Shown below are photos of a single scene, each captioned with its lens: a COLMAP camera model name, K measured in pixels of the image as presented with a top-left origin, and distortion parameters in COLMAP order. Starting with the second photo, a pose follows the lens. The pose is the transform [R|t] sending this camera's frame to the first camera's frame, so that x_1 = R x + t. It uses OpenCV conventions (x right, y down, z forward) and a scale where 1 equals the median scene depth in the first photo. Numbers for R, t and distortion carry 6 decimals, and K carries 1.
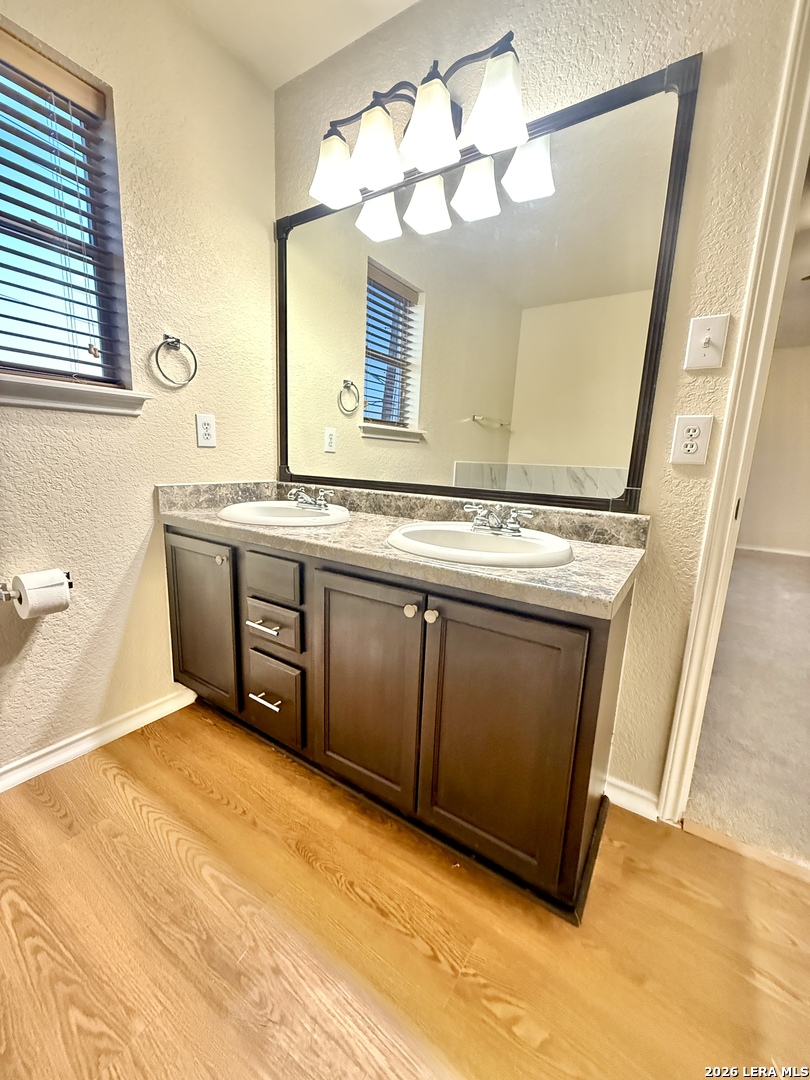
lens RADIAL K [[431.5, 0, 401.9], [0, 431.5, 542.0], [0, 0, 1]] dist [0.000961, 0.000011]
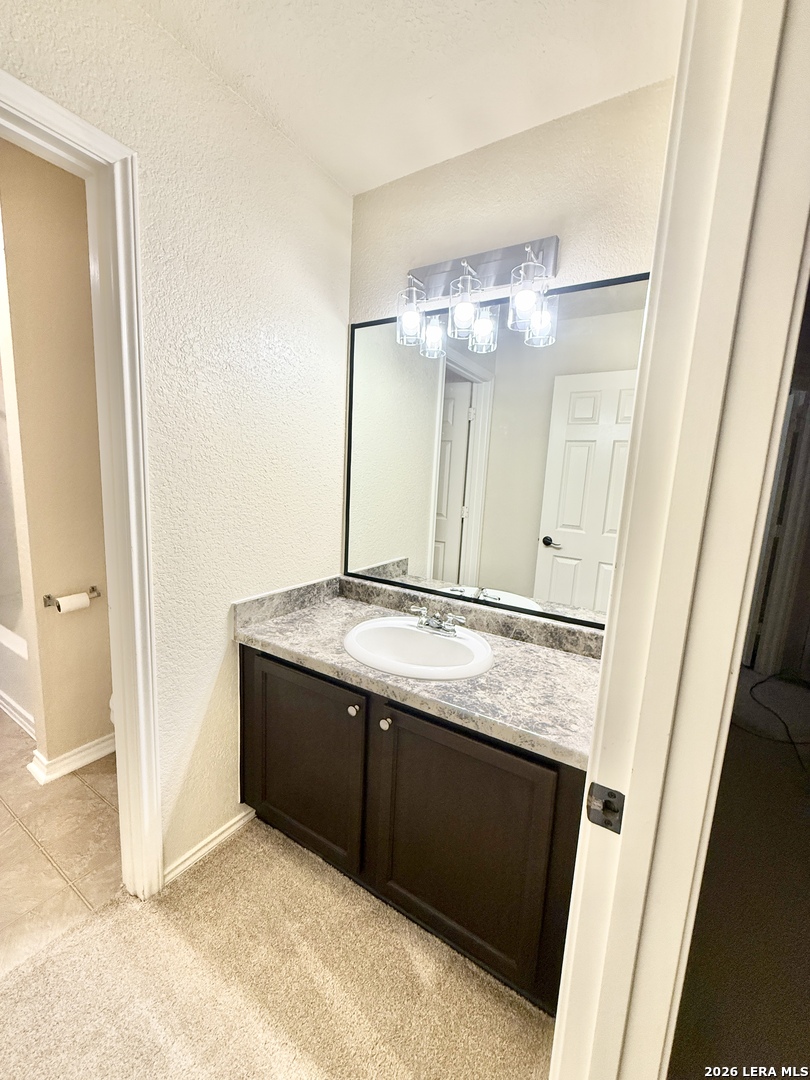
lens RADIAL K [[431.5, 0, 402.5], [0, 431.5, 539.1], [0, 0, 1]] dist [0.000961, 0.000011]
pose [[0.999290, 0.016002, 0.034112, 0.071728], [-0.014320, 0.998696, -0.048997, -0.176946], [-0.034851, 0.048474, 0.998216, -0.170668]]
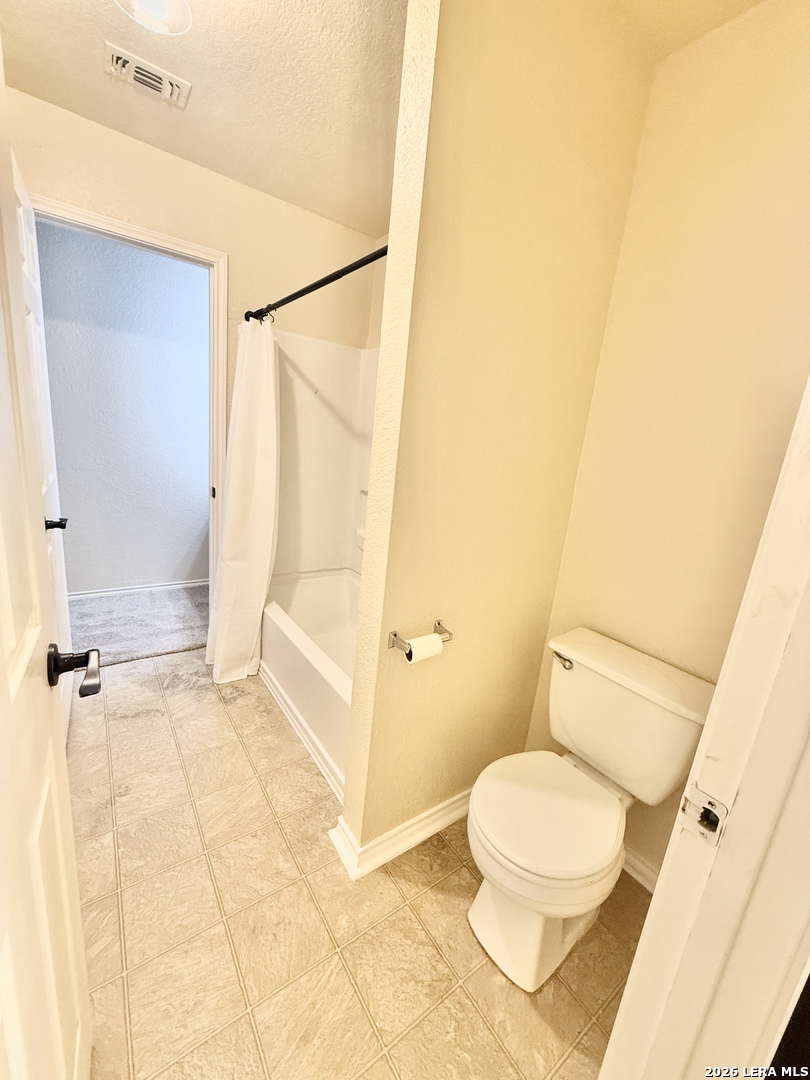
lens RADIAL K [[431.5, 0, 403.4], [0, 431.5, 536.2], [0, 0, 1]] dist [0.000961, 0.000011]
pose [[0.935351, 0.140732, -0.324518, -0.583687], [-0.138862, 0.989886, 0.029042, -0.265449], [0.325323, 0.017899, 0.945433, 0.281794]]
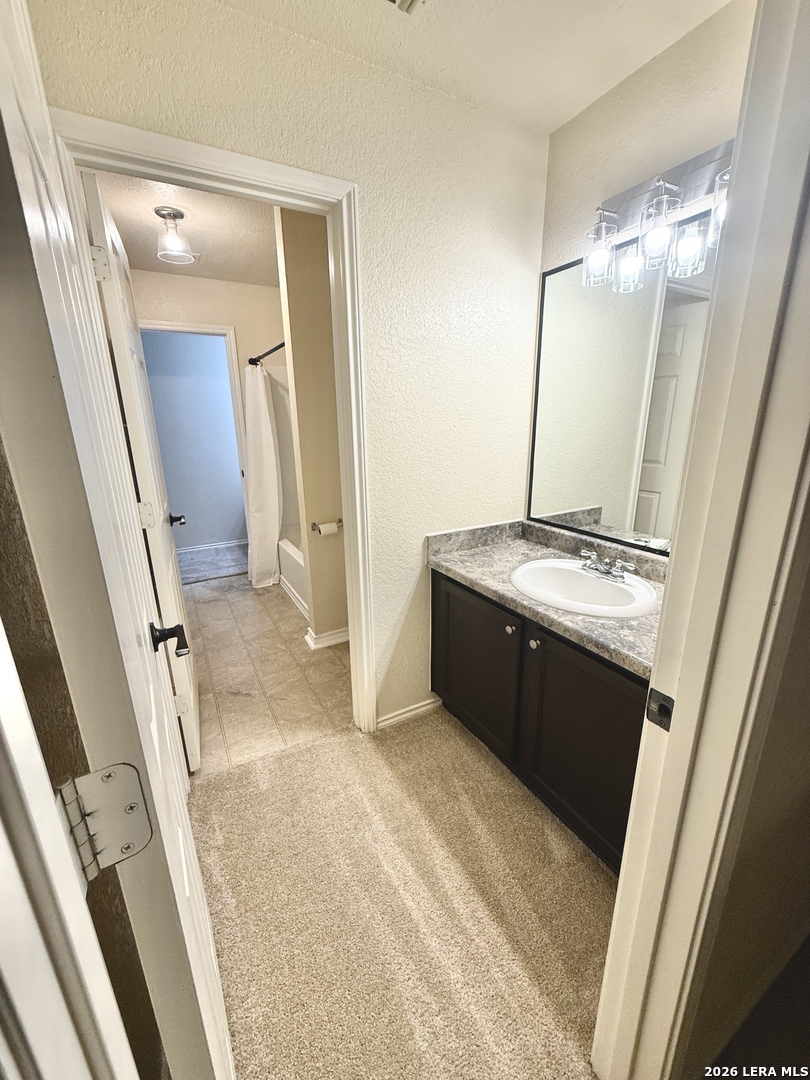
lens RADIAL K [[431.5, 0, 404.8], [0, 431.5, 540.7], [0, 0, 1]] dist [0.000961, 0.000011]
pose [[0.892870, 0.085053, -0.442208, 0.208248], [-0.051556, 0.994852, 0.087249, -0.163732], [0.447353, -0.055103, 0.892659, -0.293979]]
